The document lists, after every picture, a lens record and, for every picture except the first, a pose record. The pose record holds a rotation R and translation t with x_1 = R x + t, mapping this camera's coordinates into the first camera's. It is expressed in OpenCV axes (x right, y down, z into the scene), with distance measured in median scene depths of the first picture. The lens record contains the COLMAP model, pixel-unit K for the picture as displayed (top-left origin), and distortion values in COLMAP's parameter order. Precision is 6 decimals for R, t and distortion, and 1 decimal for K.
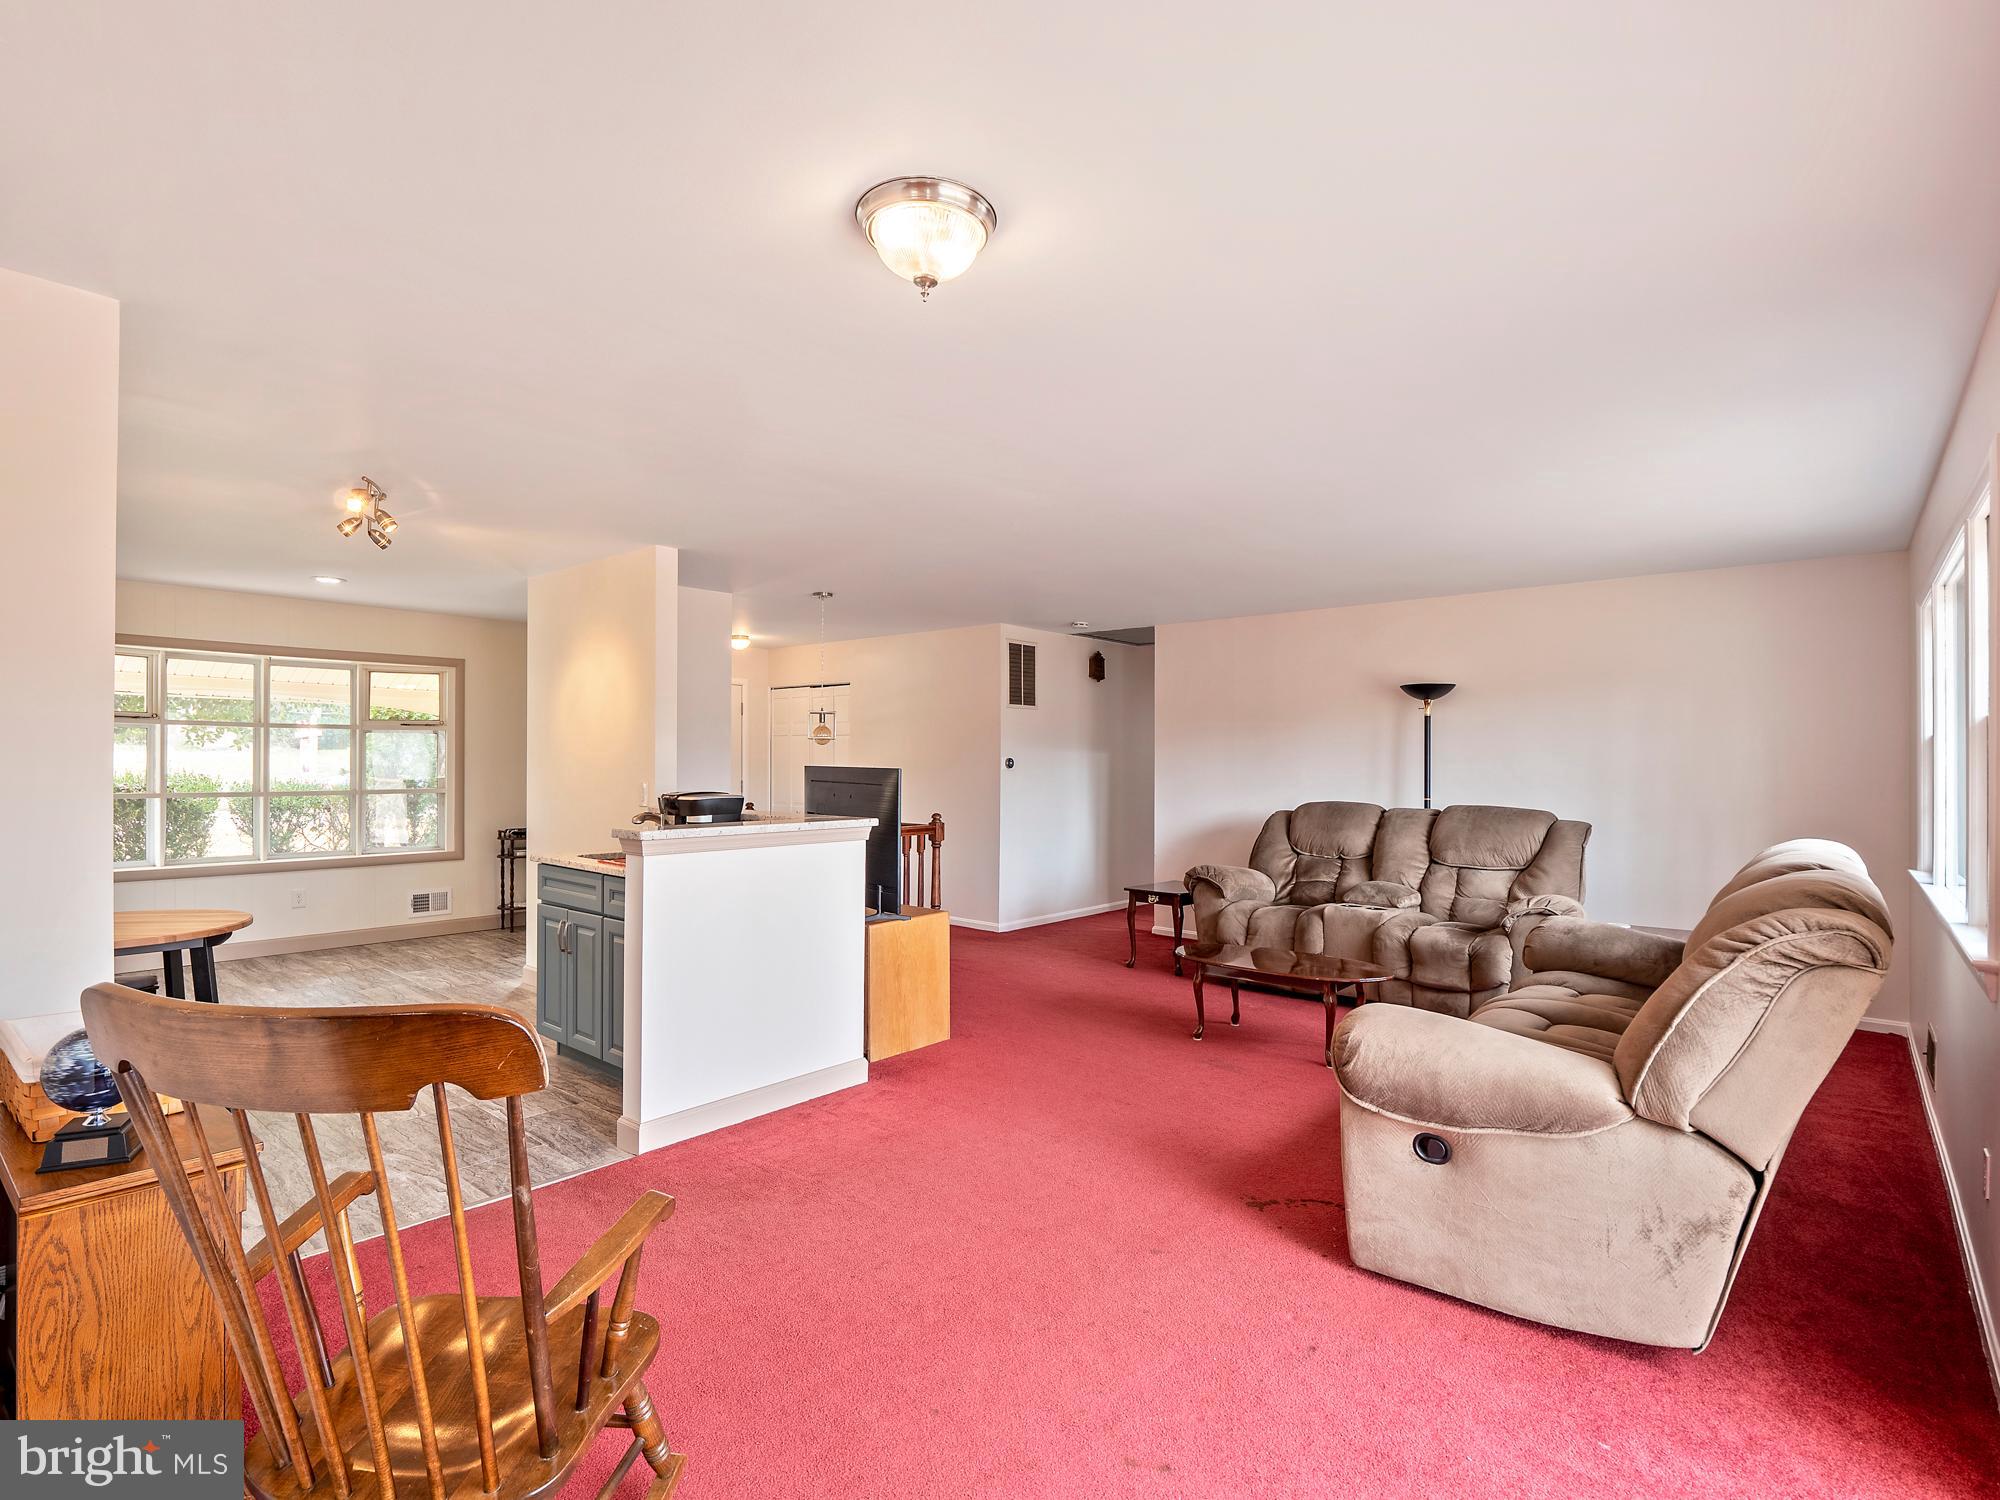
lens RADIAL K [[970.4, 0, 973.9], [0, 970.4, 778.1], [0, 0, 1]] dist [0.000705, -0.000172]
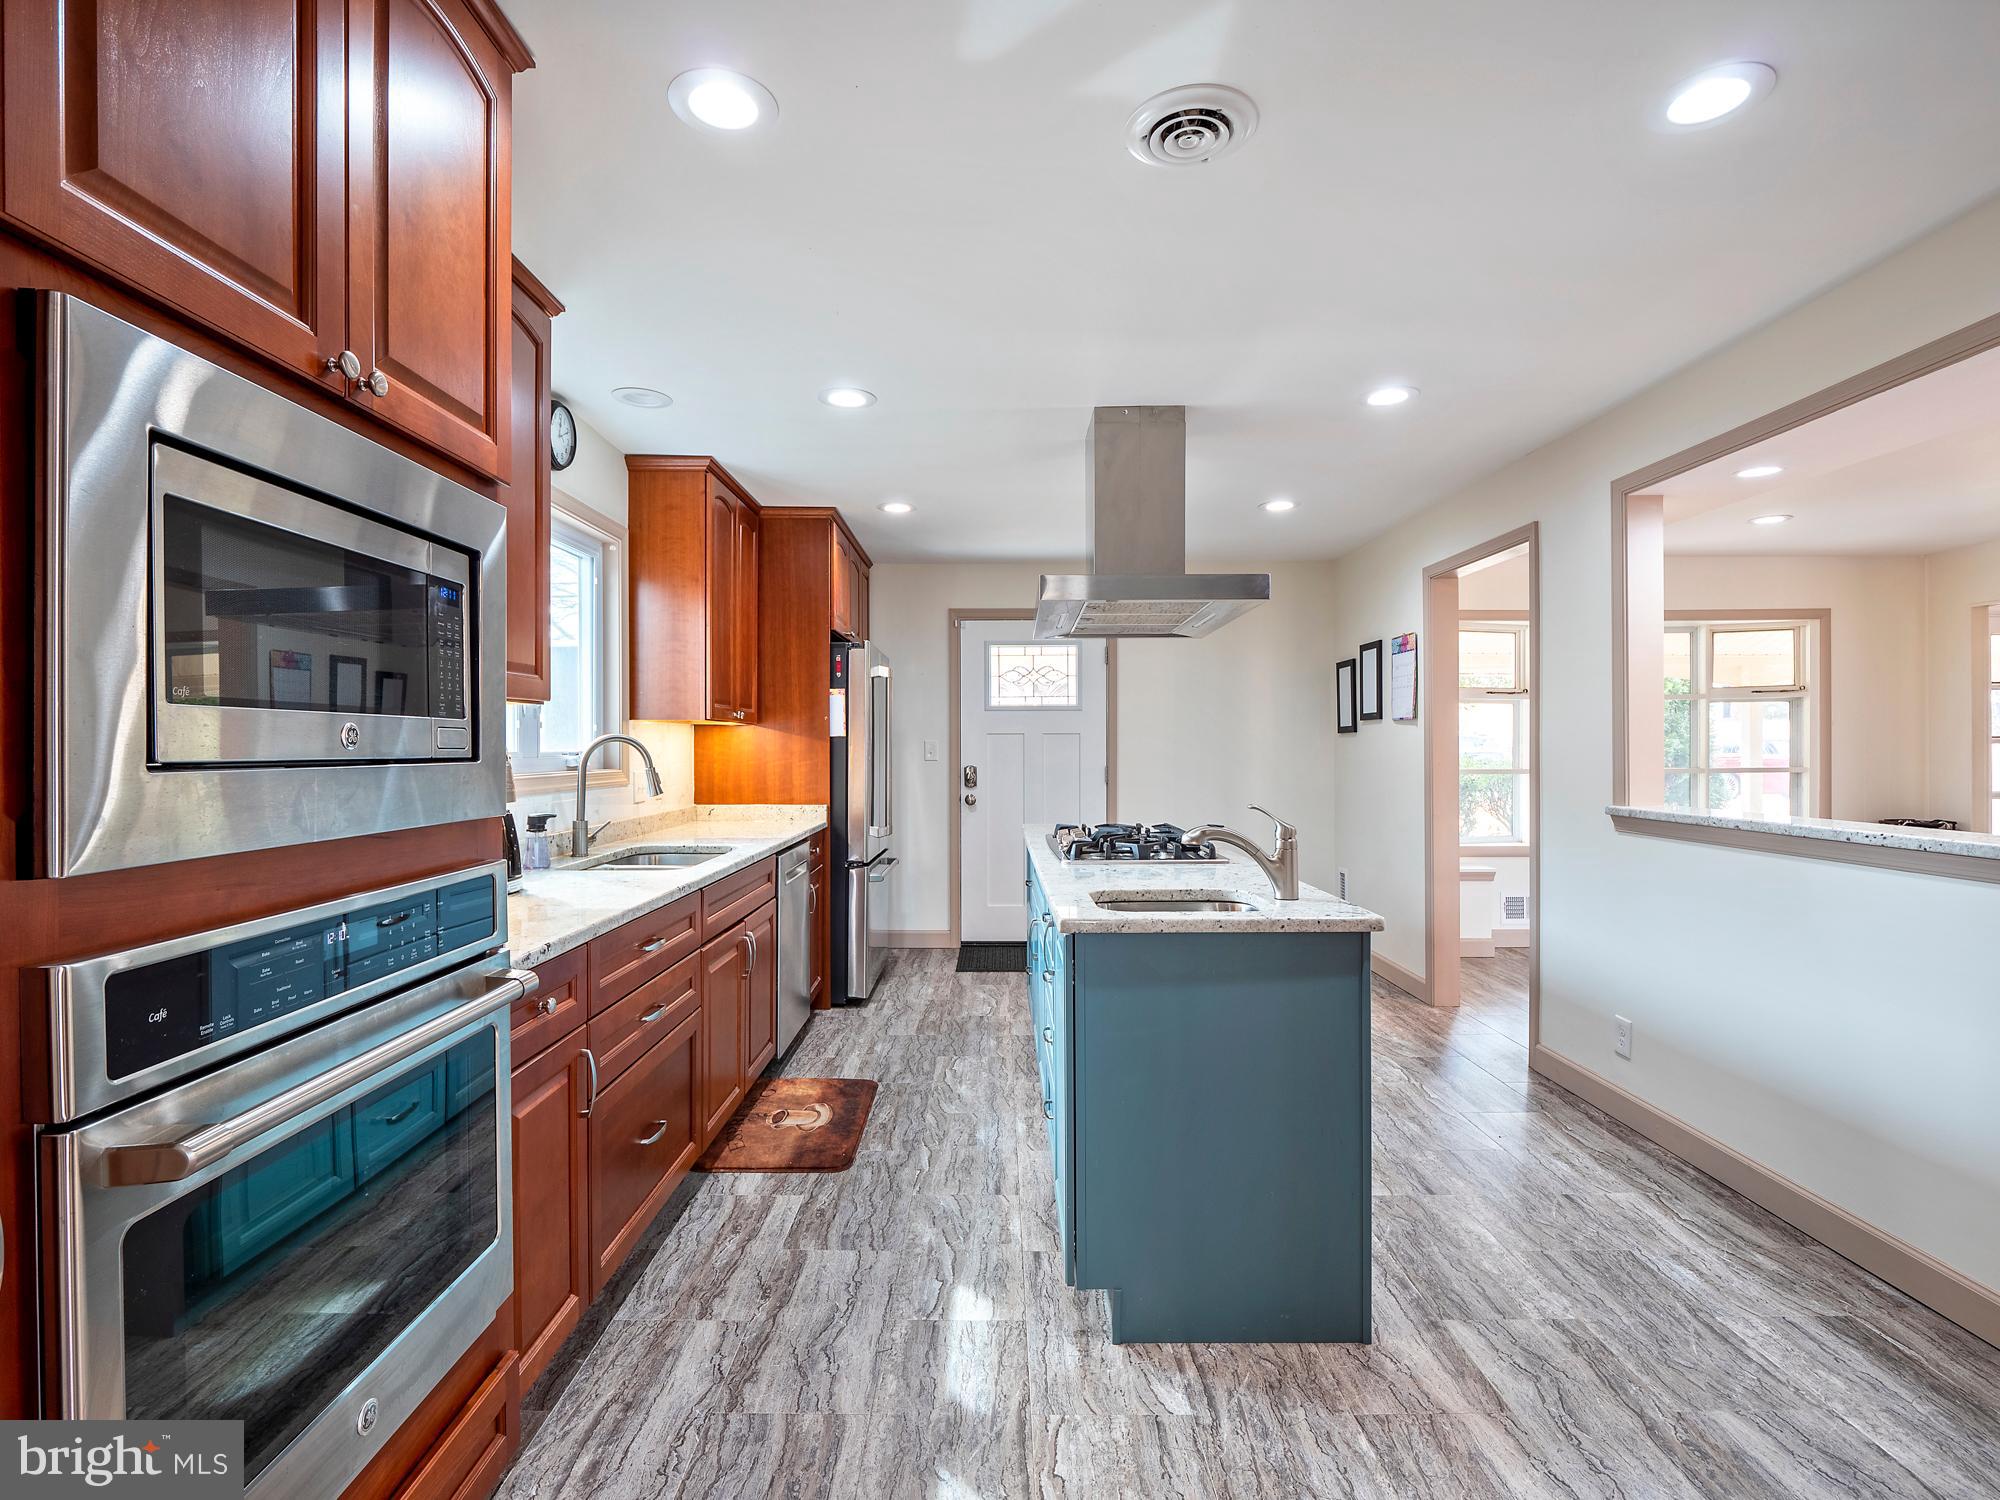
lens RADIAL K [[977.1, 0, 987.2], [0, 977.1, 746.8], [0, 0, 1]] dist [-0.005706, -0.001364]
pose [[0.659825, -0.008140, -0.751375, -0.467491], [-0.005707, 0.999858, -0.015843, 0.011348], [0.751397, 0.014742, 0.659685, -0.078362]]
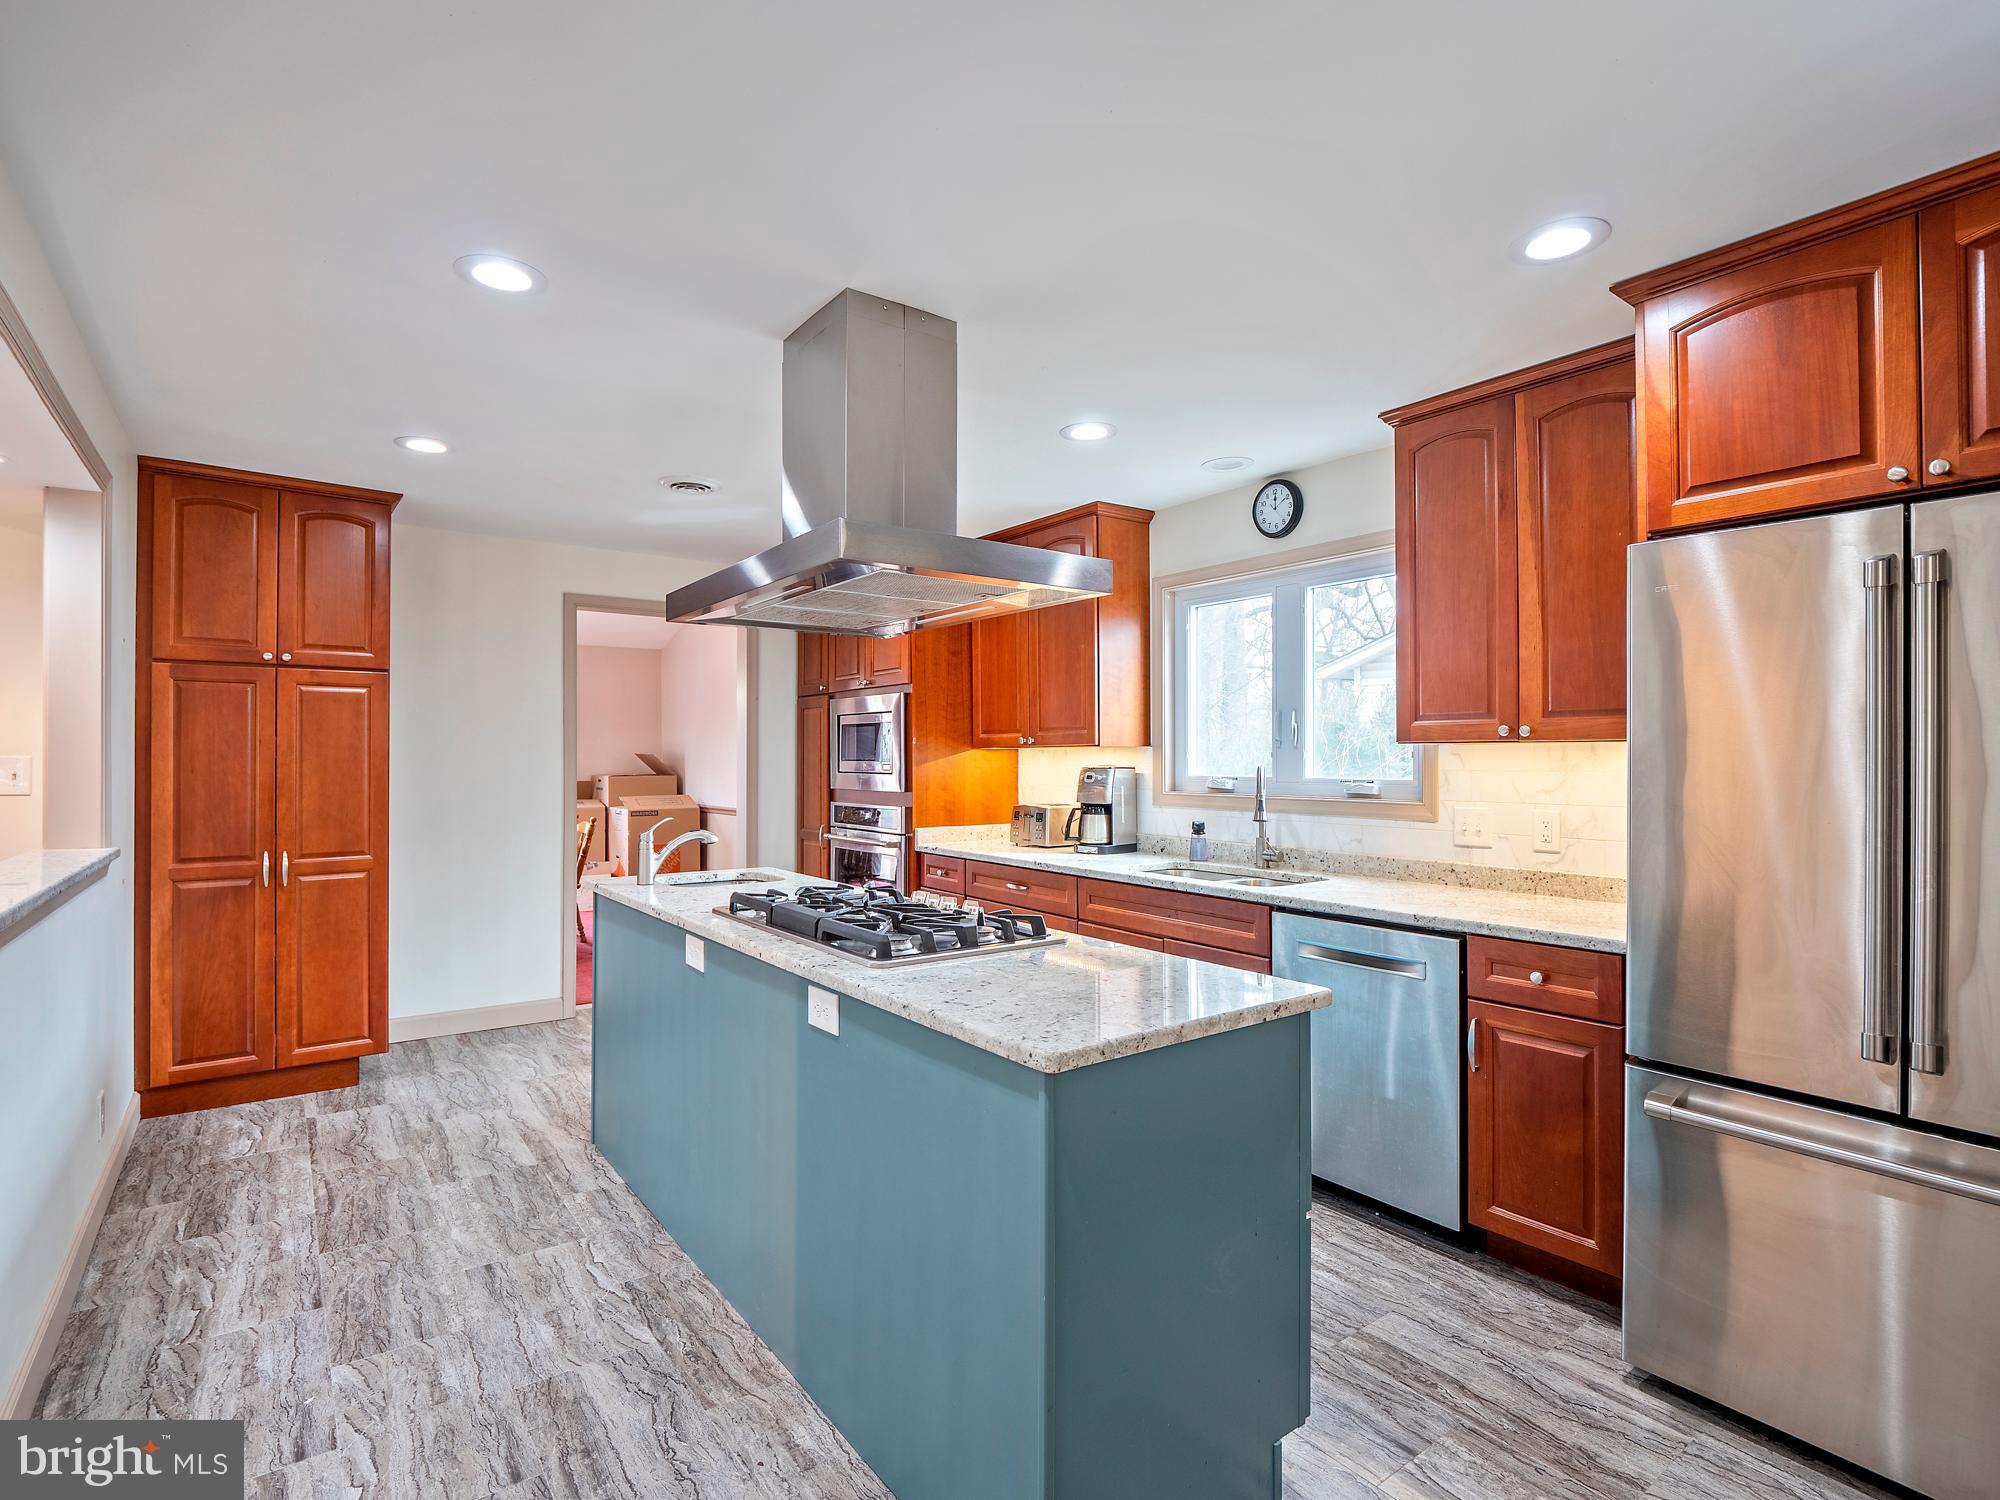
lens RADIAL K [[977.1, 0, 987.2], [0, 977.1, 746.8], [0, 0, 1]] dist [-0.005706, -0.001364]
pose [[-0.978488, -0.007046, 0.206184, -0.967242], [-0.005792, 0.999961, 0.006684, -0.015929], [-0.206223, 0.005346, -0.978490, 0.741536]]
